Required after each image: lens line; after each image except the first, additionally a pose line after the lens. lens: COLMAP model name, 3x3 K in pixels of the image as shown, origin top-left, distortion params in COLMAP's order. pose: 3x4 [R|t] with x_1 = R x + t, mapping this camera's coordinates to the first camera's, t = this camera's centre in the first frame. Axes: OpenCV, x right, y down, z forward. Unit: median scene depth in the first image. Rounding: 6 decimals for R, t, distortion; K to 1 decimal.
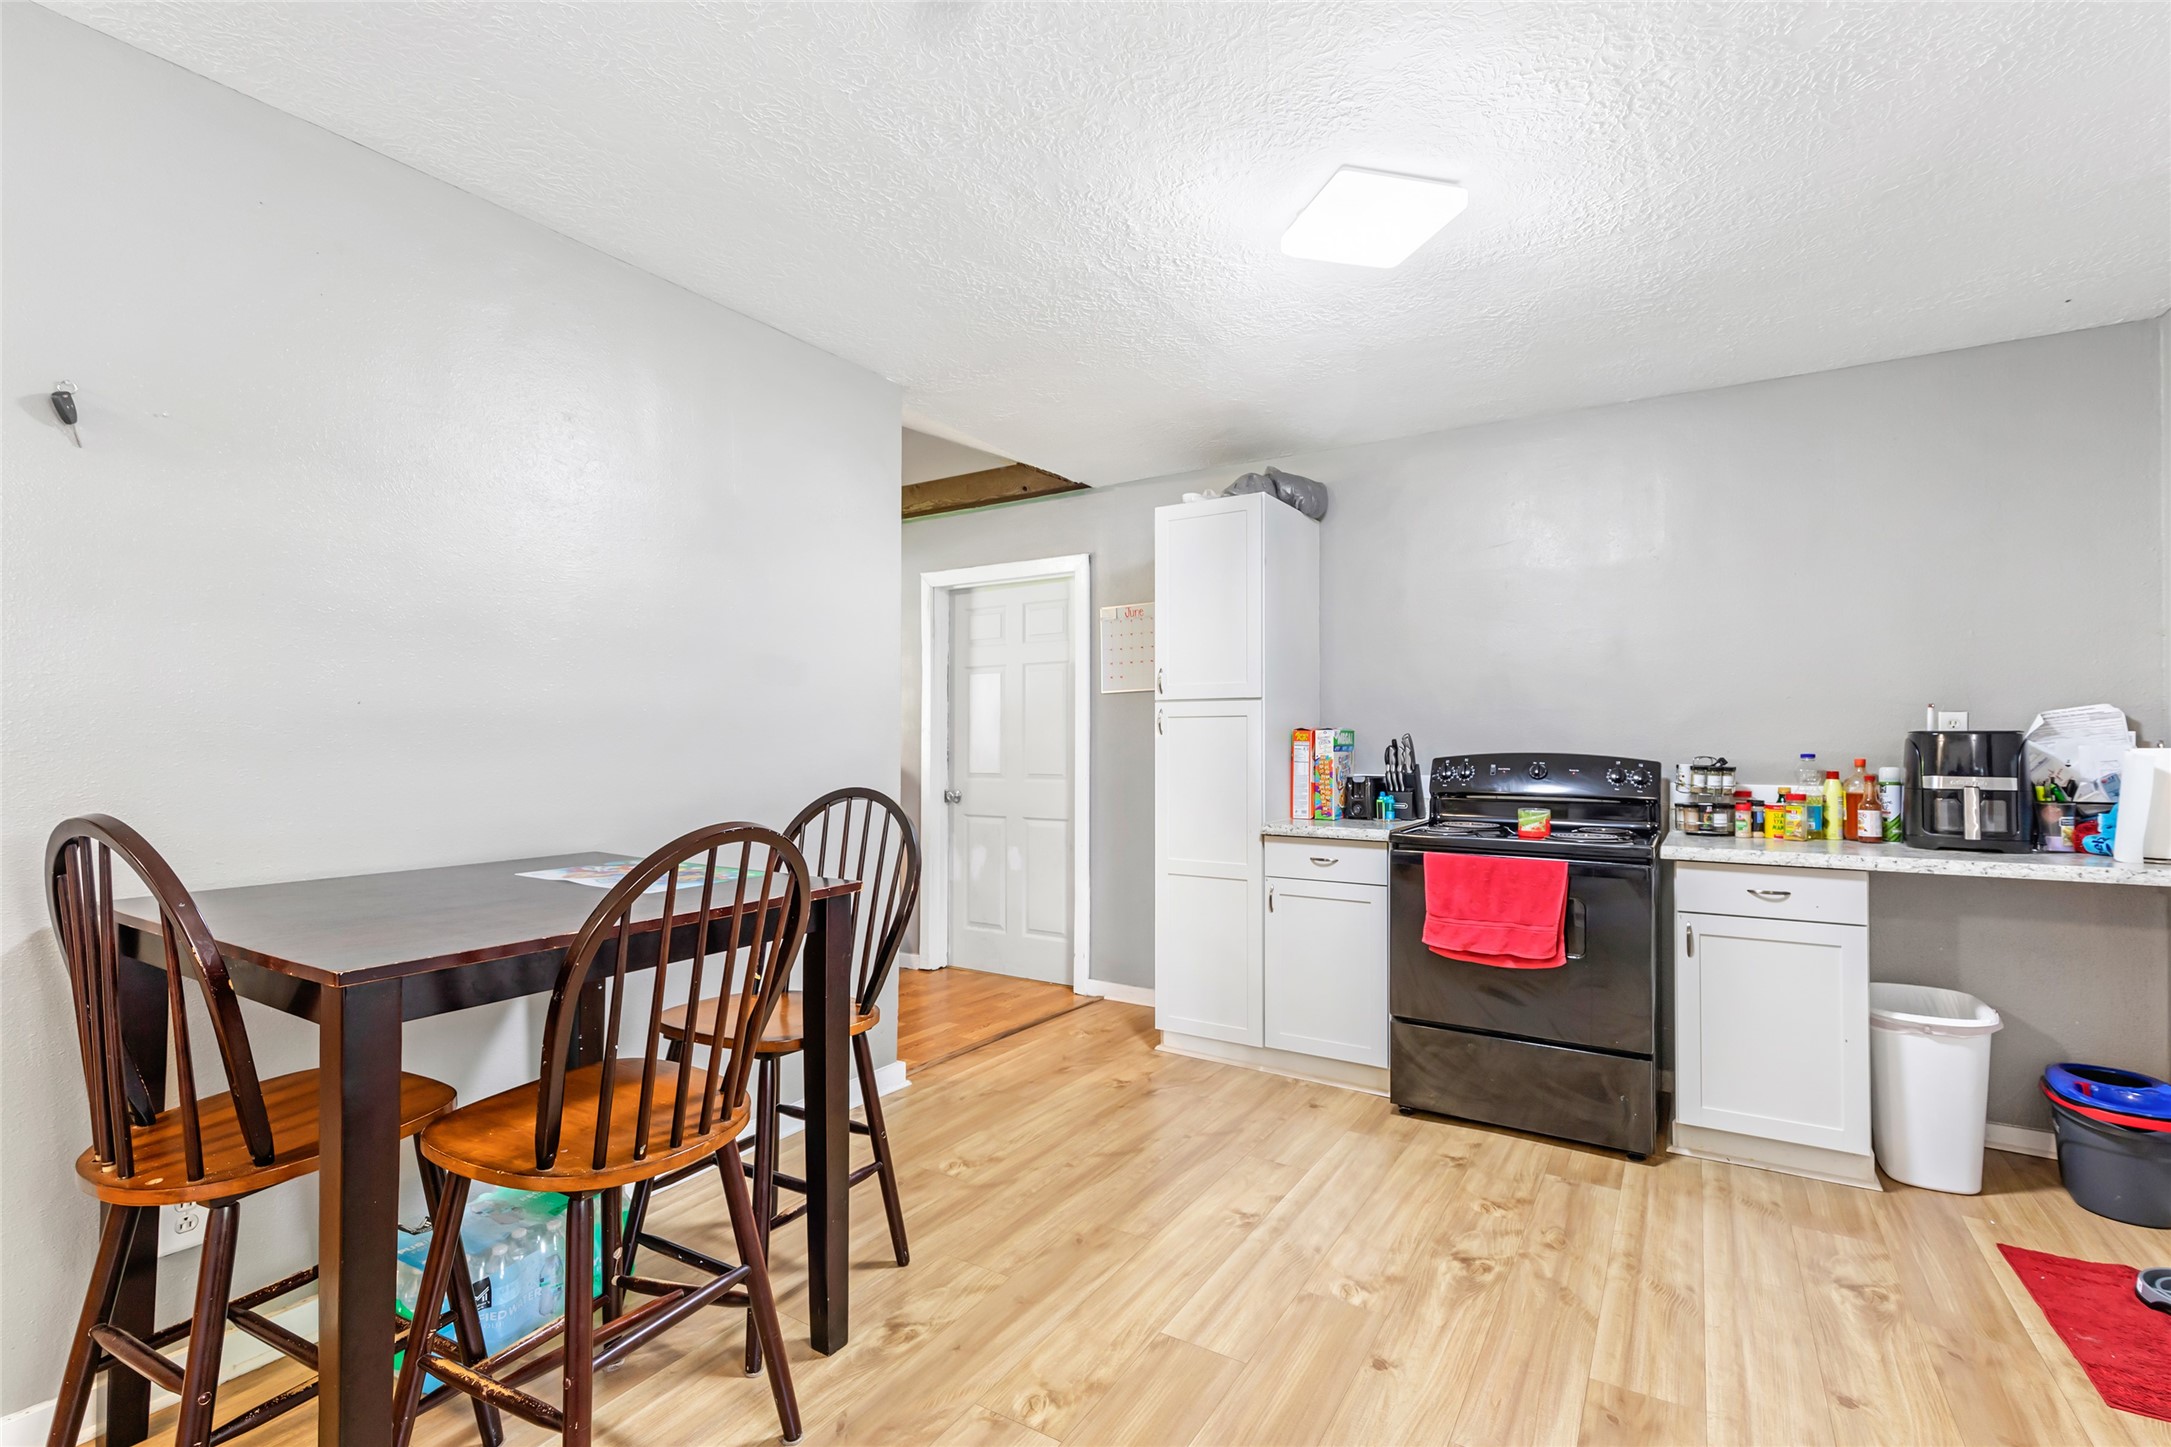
lens RADIAL K [[968.6, 0, 1017.7], [0, 968.6, 726.2], [0, 0, 1]] dist [0.000193, -0.000069]
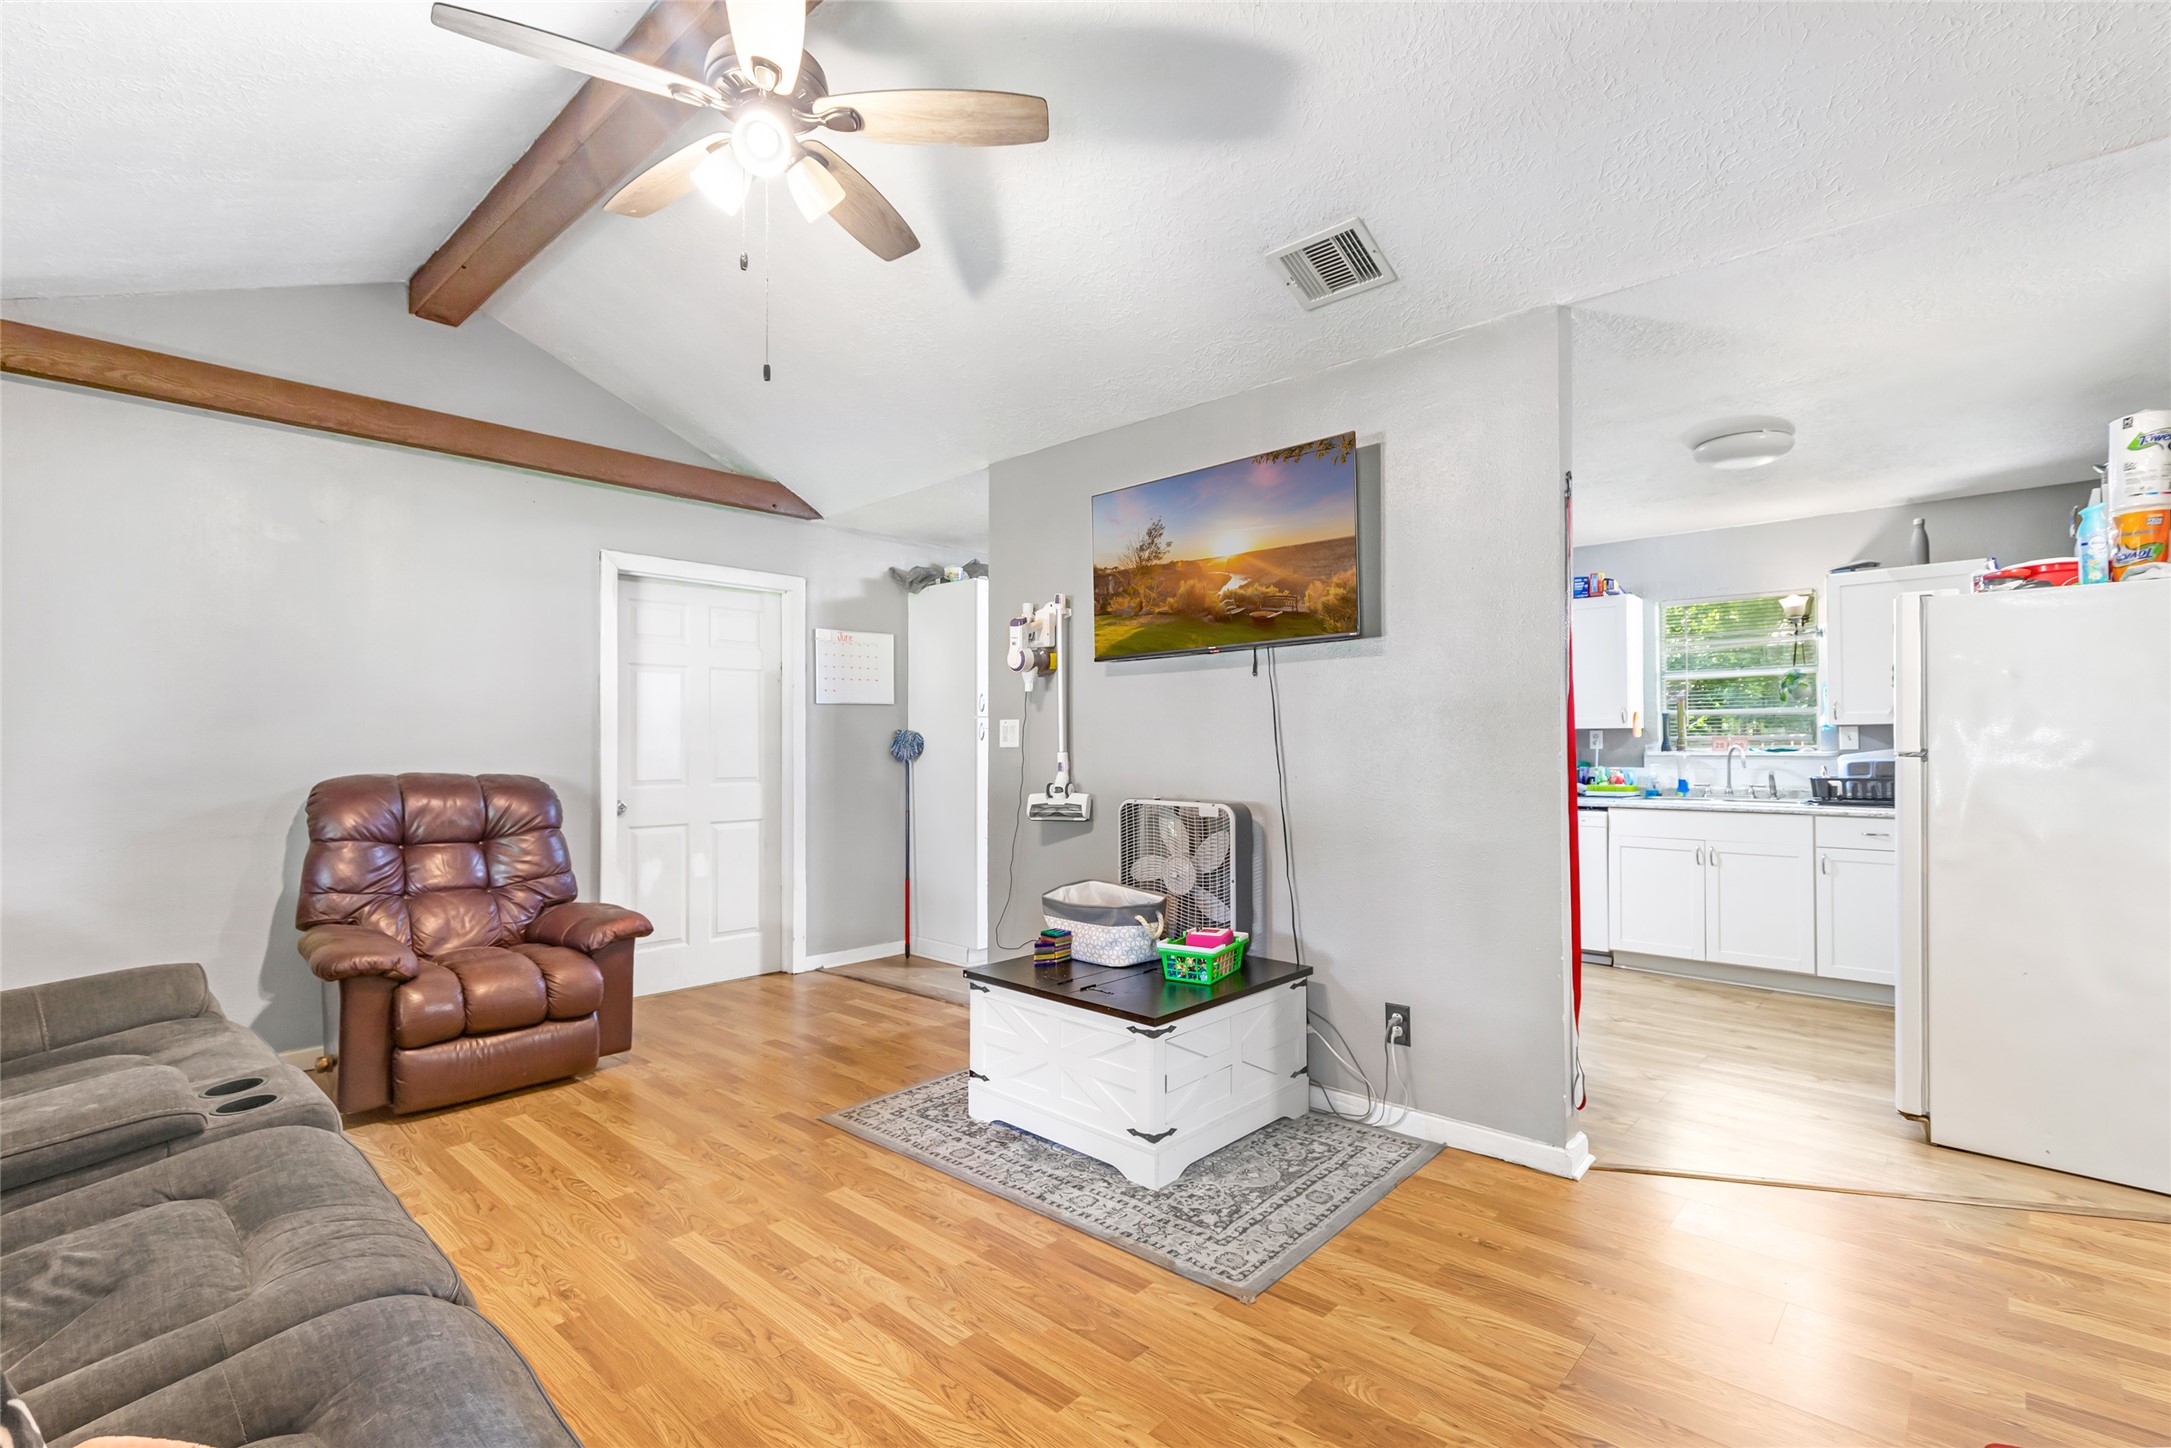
lens RADIAL K [[1096.0, 0, 1082.8], [0, 1096.0, 735.6], [0, 0, 1]] dist [0.002534, 0.000275]
pose [[0.141990, 0.009004, 0.989827, -2.106085], [-0.015339, 0.999859, -0.006894, 0.013698], [-0.989749, -0.014204, 0.142108, 0.925403]]
